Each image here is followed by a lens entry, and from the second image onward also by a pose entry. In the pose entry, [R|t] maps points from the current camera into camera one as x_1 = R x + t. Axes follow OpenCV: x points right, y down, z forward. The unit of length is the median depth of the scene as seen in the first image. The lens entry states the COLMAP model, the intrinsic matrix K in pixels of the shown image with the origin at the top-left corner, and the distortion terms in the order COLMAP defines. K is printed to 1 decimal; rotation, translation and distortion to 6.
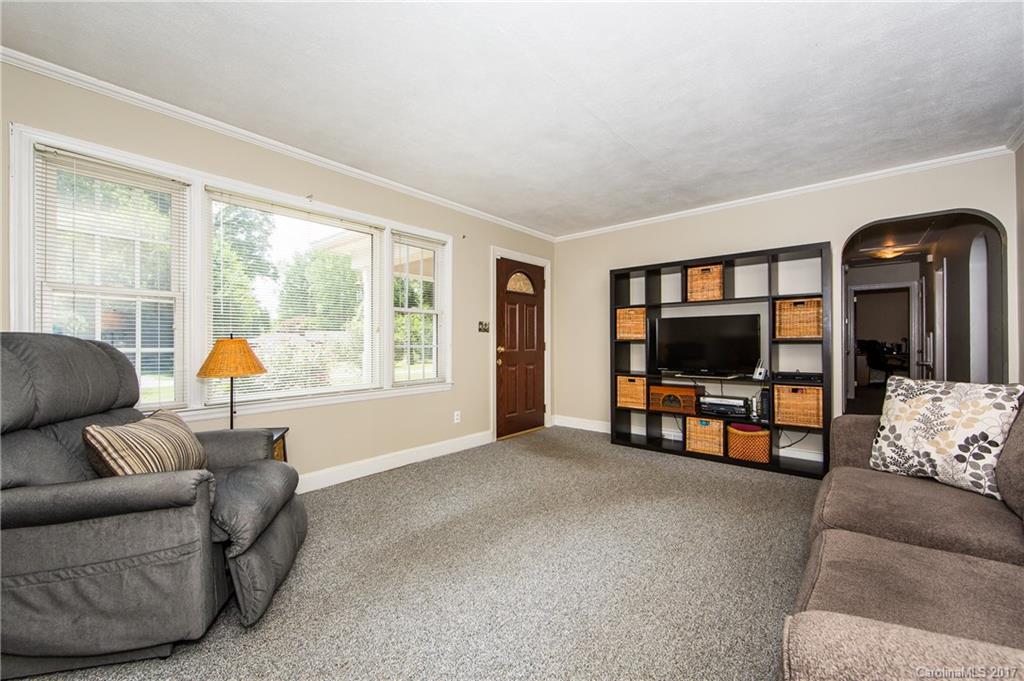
lens RADIAL K [[402.2, 0, 518.2], [0, 402.2, 339.5], [0, 0, 1]] dist [-0.009891, -0.000549]
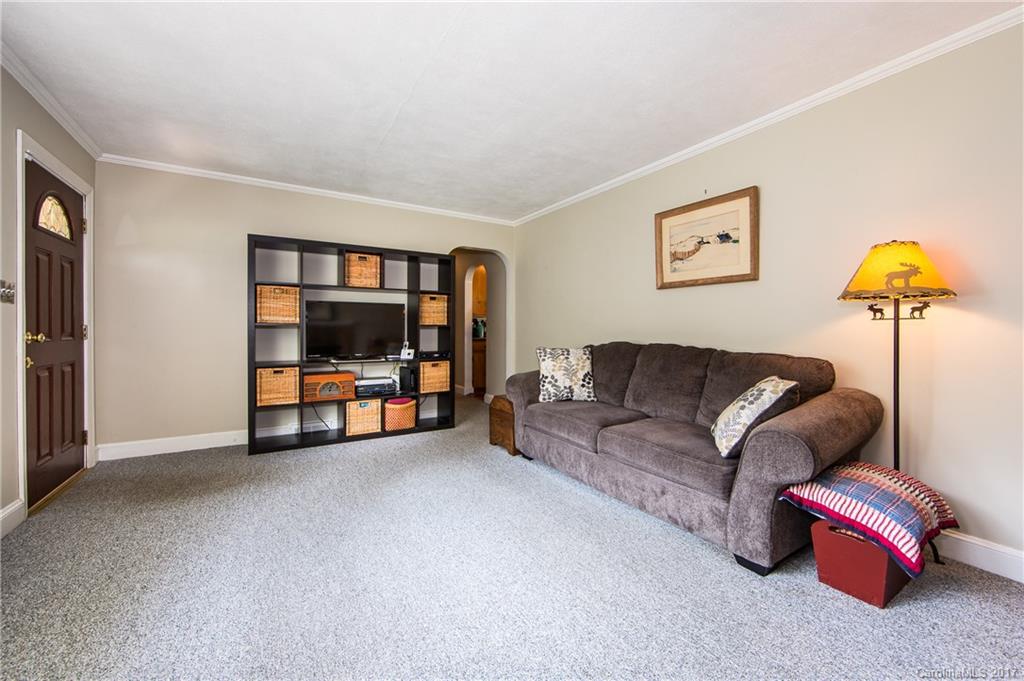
lens RADIAL K [[402.2, 0, 518.0], [0, 402.2, 333.5], [0, 0, 1]] dist [-0.009891, -0.000549]
pose [[0.306829, -0.004508, 0.951754, -0.401604], [-0.011383, 0.999900, 0.008405, 0.009265], [-0.951696, -0.013412, 0.306747, 0.297936]]
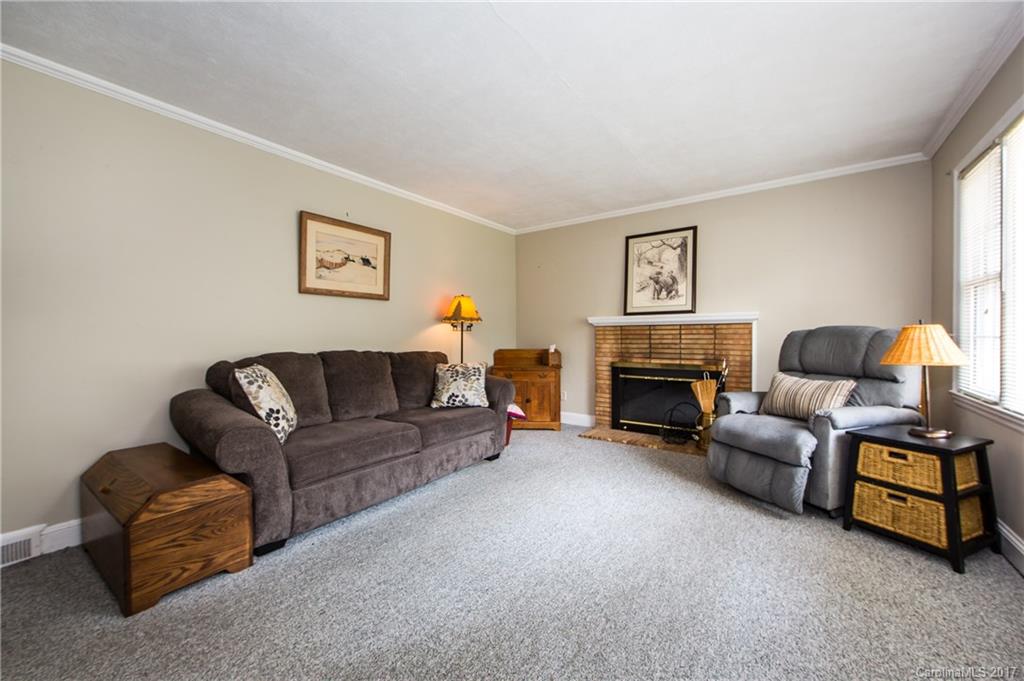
lens RADIAL K [[402.2, 0, 511.9], [0, 402.2, 337.2], [0, 0, 1]] dist [-0.009891, -0.000549]
pose [[-0.997070, 0.010136, -0.075820, 0.170845], [0.010112, 0.999949, 0.000704, 0.008875], [0.075823, -0.000064, -0.997121, 1.115385]]
